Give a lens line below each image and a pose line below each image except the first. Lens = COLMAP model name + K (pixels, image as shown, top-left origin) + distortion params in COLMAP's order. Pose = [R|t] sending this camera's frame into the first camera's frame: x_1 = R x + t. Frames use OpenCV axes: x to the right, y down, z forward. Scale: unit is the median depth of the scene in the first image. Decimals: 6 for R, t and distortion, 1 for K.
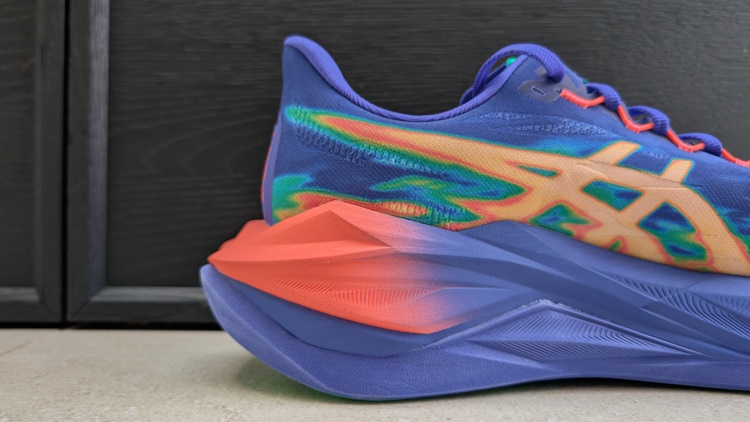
lens RADIAL K [[636.5, 0, 375.0], [0, 636.5, 211.0], [0, 0, 1]] dist [-0.077576, 0.072315]
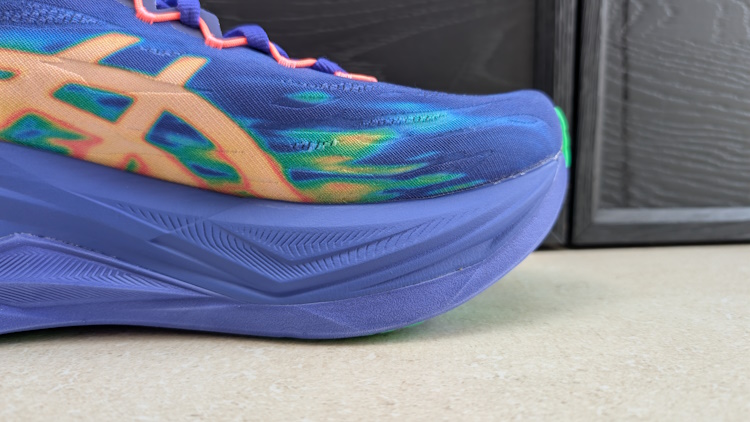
lens RADIAL K [[636.5, 0, 375.0], [0, 636.5, 211.0], [0, 0, 1]] dist [-0.077576, 0.072315]
pose [[0.992870, -0.016548, 0.118045, 0.632720], [0.001231, 0.991688, 0.128658, 0.009274], [-0.119193, -0.127596, 0.984638, 0.163827]]
